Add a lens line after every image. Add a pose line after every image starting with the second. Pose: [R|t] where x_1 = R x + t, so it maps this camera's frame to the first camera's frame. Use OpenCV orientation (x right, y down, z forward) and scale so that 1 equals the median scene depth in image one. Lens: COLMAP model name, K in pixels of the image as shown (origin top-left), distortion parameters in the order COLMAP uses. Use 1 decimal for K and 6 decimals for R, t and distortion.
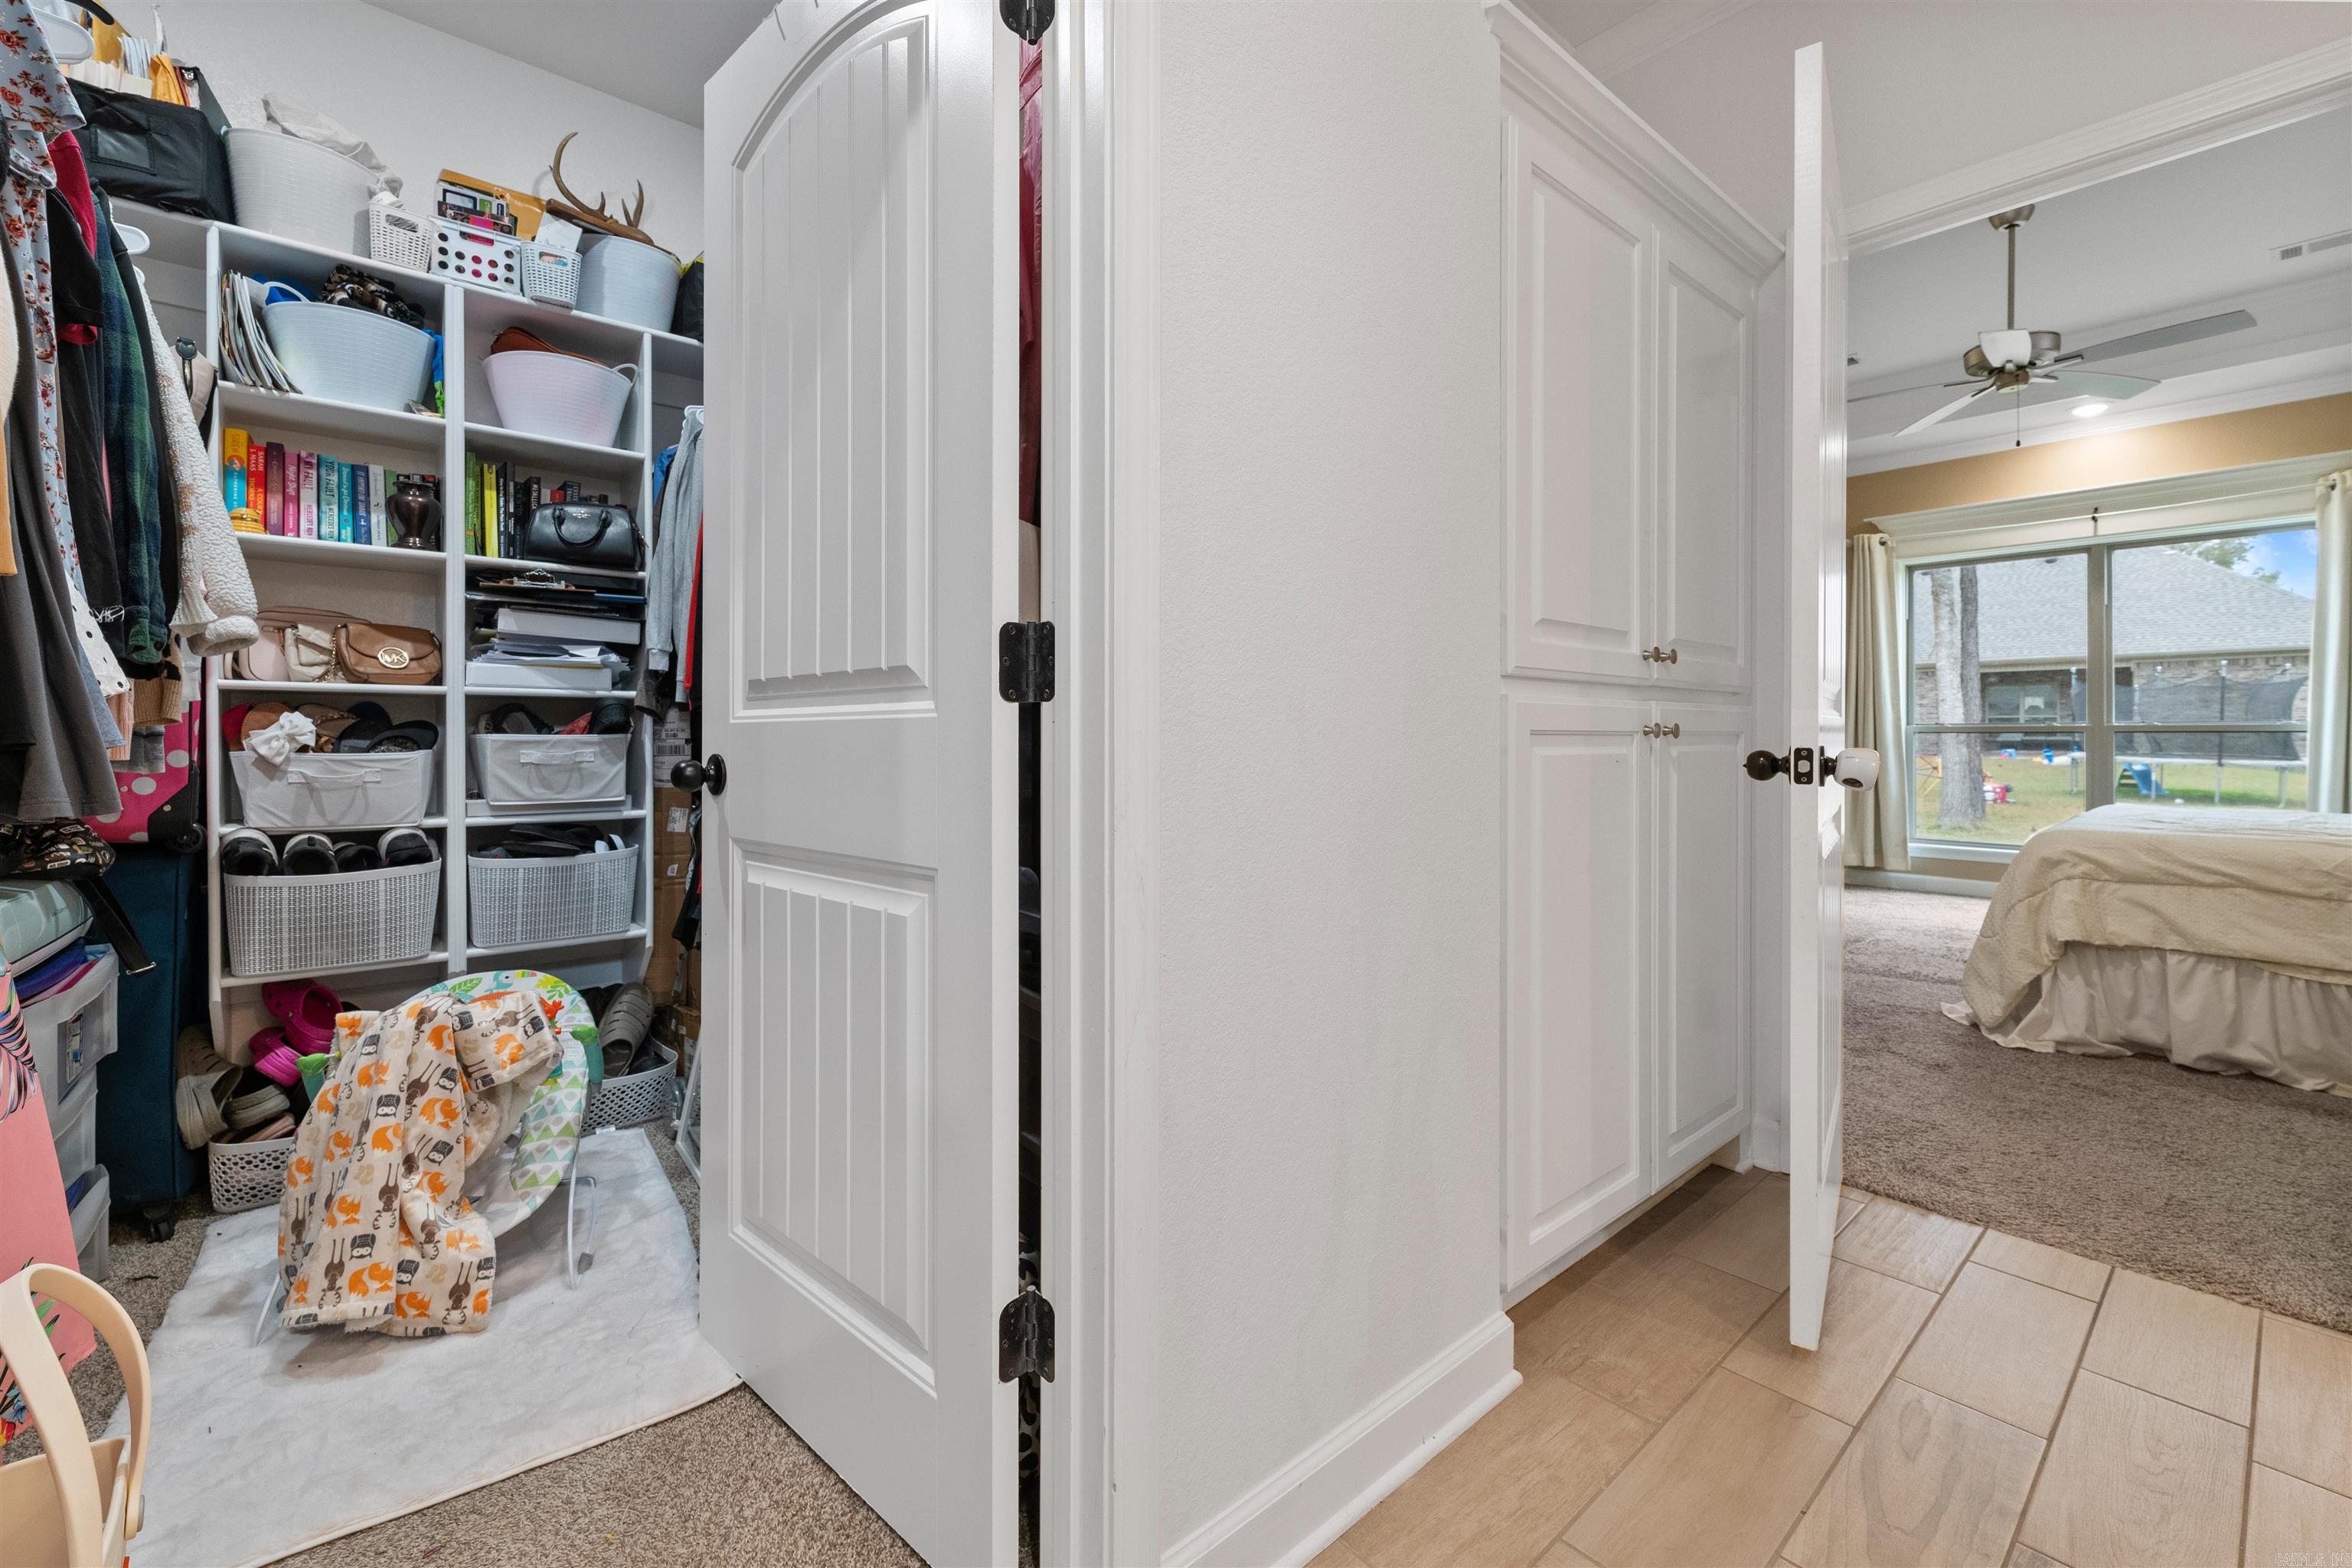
lens RADIAL K [[988.9, 0, 1166.6], [0, 988.9, 734.1], [0, 0, 1]] dist [0.002248, -0.000020]
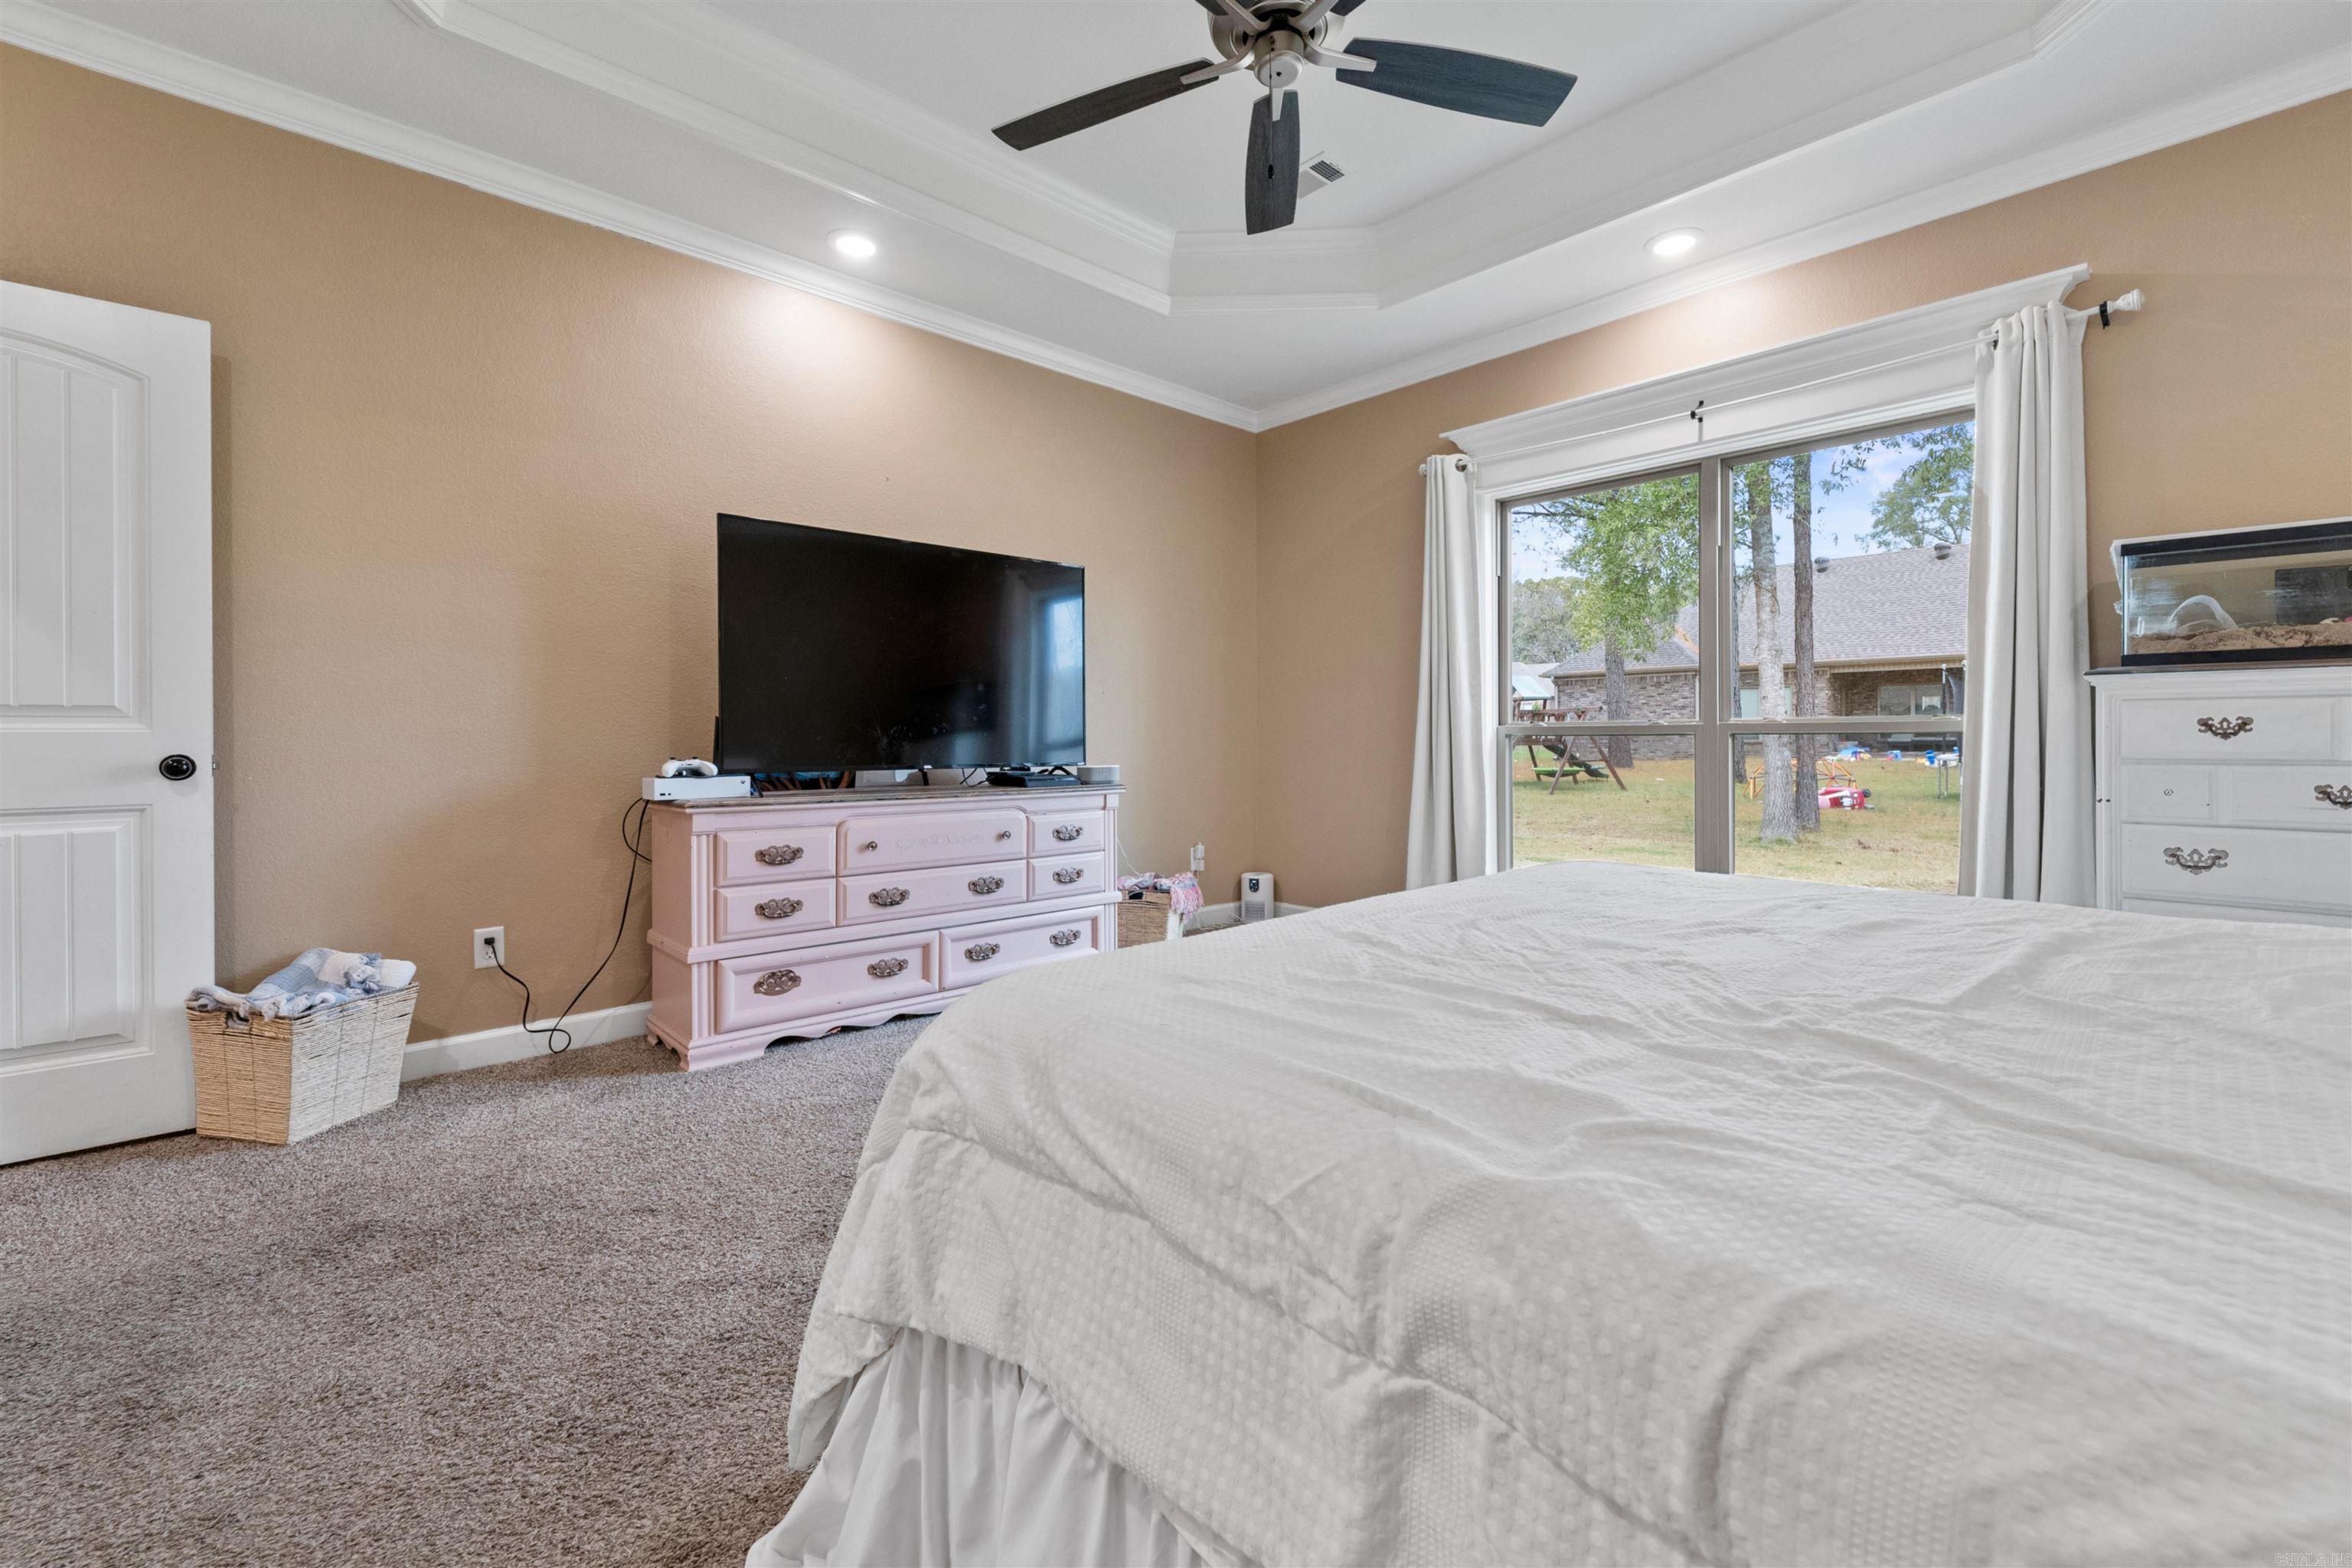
lens RADIAL K [[975.4, 0, 1167.1], [0, 975.4, 740.9], [0, 0, 1]] dist [0.003284, -0.000032]
pose [[0.999482, -0.002646, 0.032063, 0.218960], [0.002488, 0.999985, 0.004955, -0.000675], [-0.032075, -0.004873, 0.999474, 0.137623]]
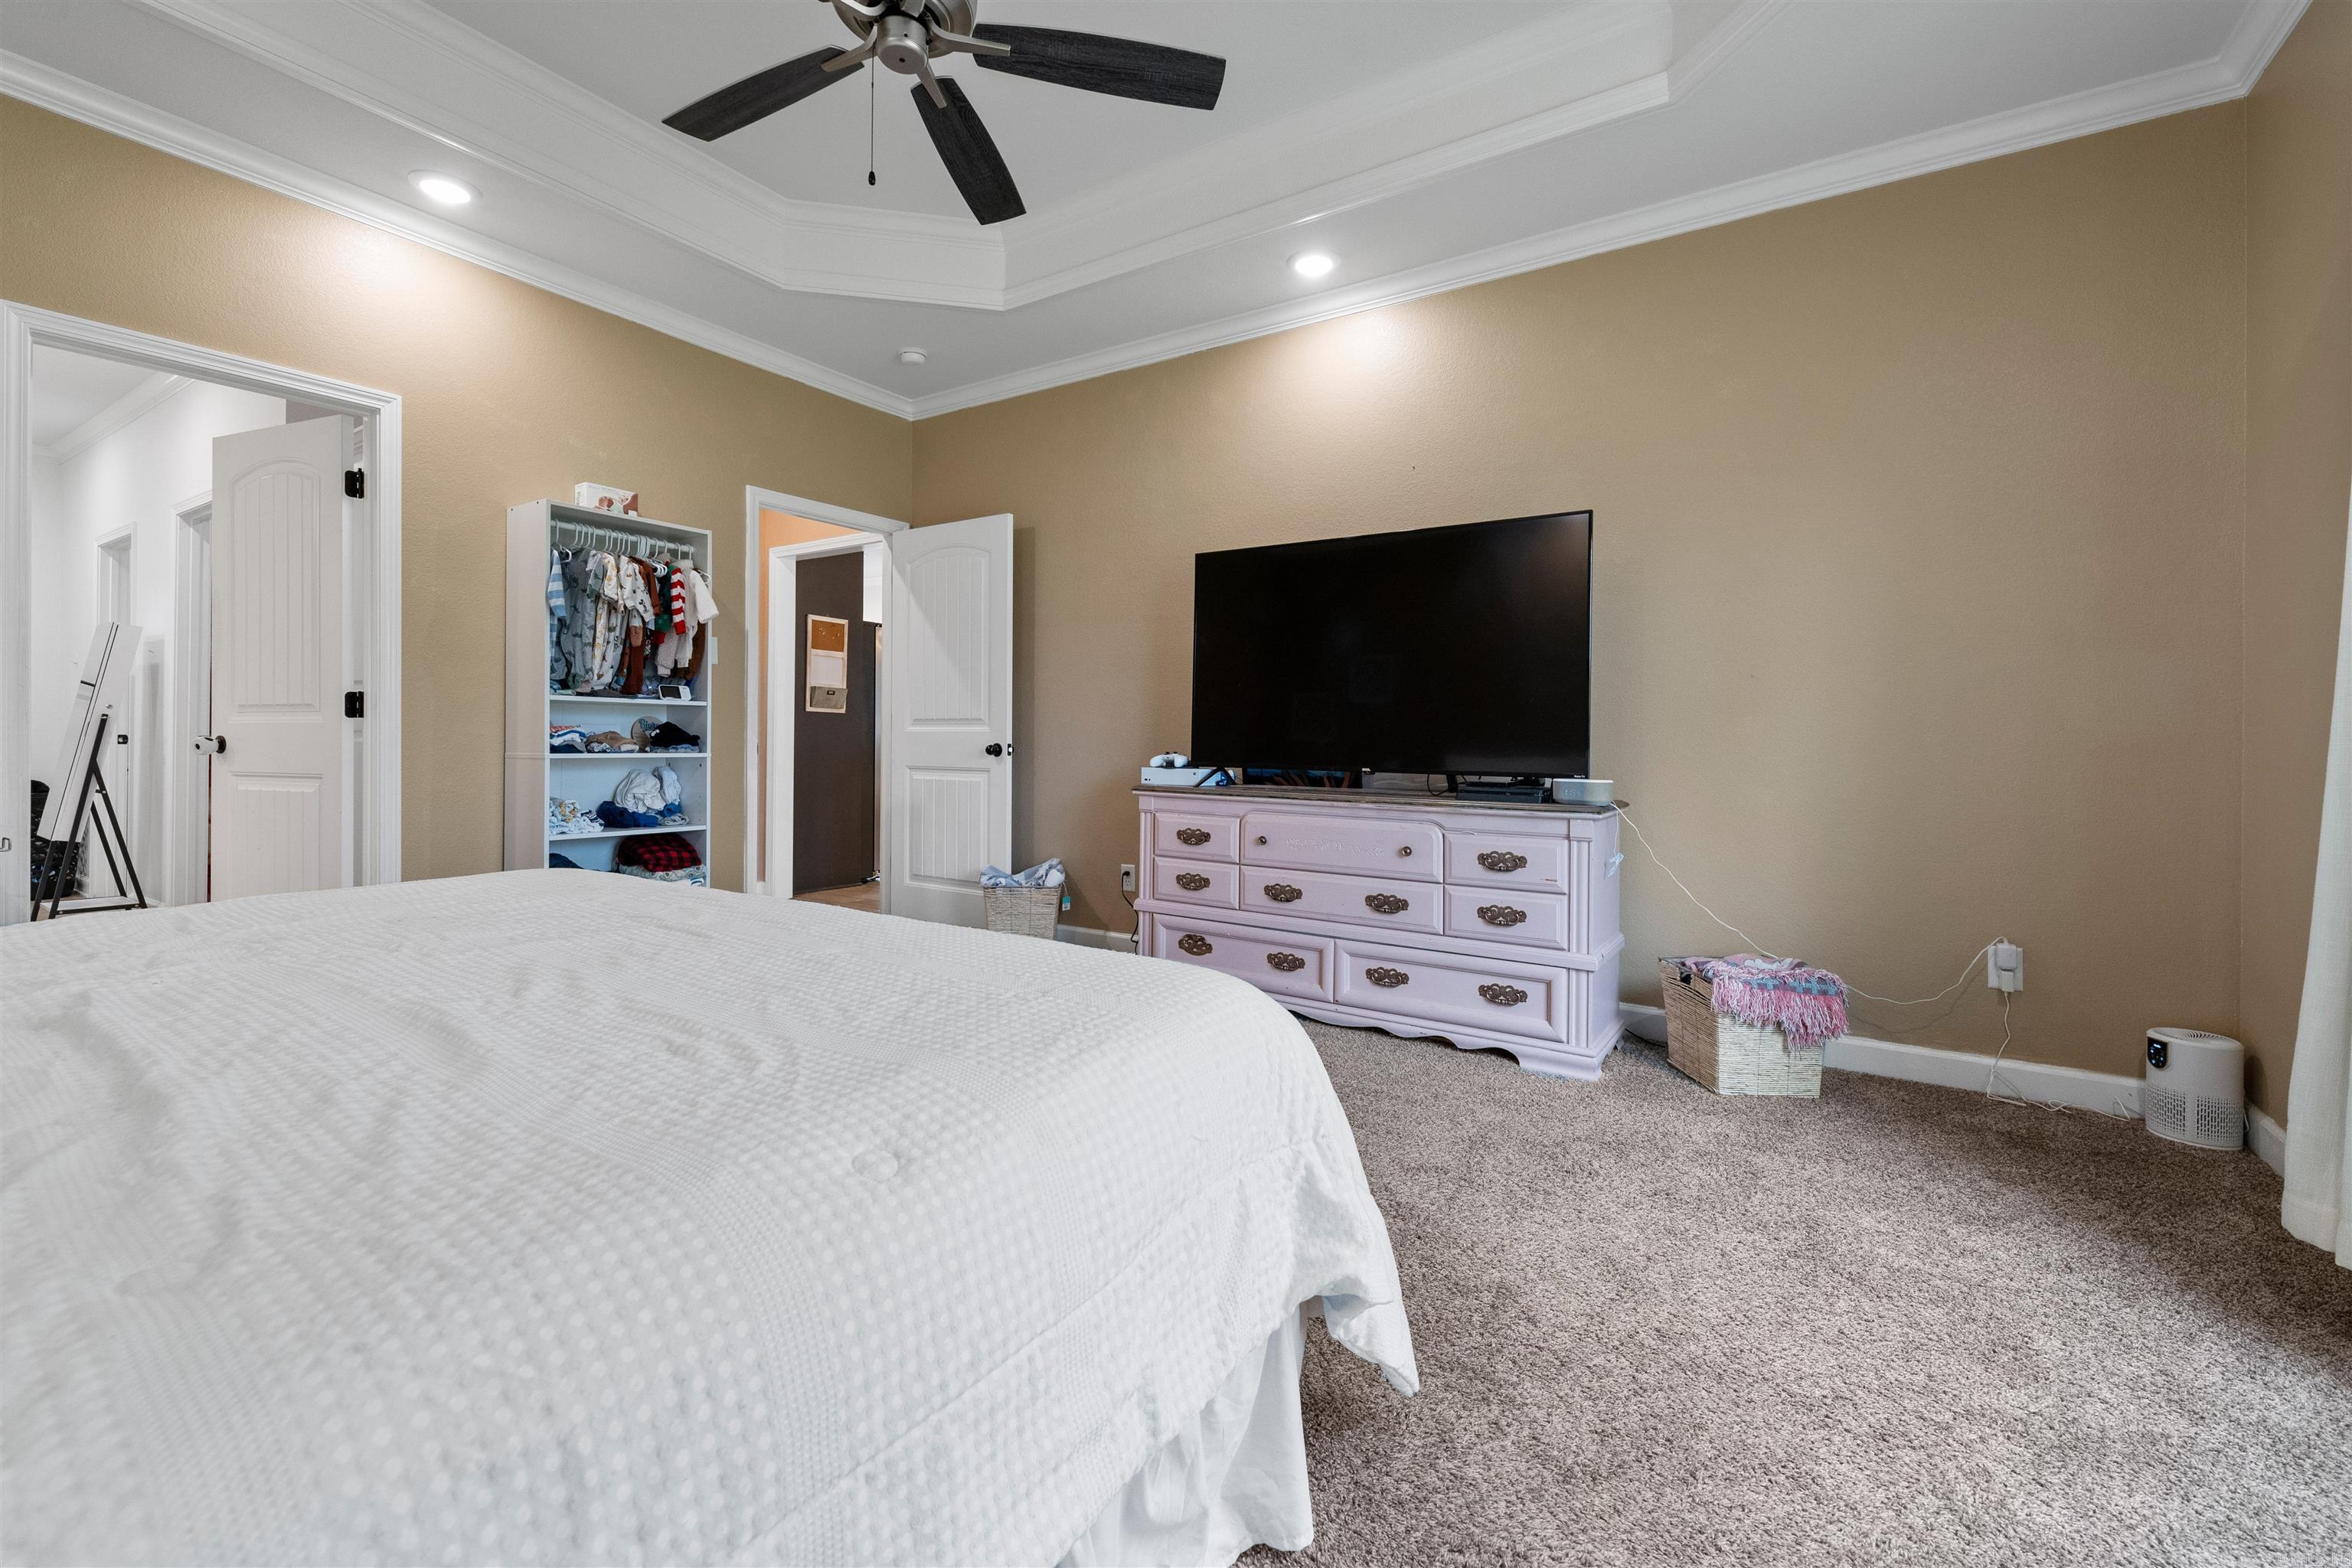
lens RADIAL K [[975.4, 0, 1167.1], [0, 975.4, 740.9], [0, 0, 1]] dist [0.003284, -0.000032]
pose [[0.278045, 0.004417, -0.960558, 0.457054], [-0.009476, 0.999953, 0.001855, 0.000522], [0.960521, 0.008586, 0.278074, 0.342921]]
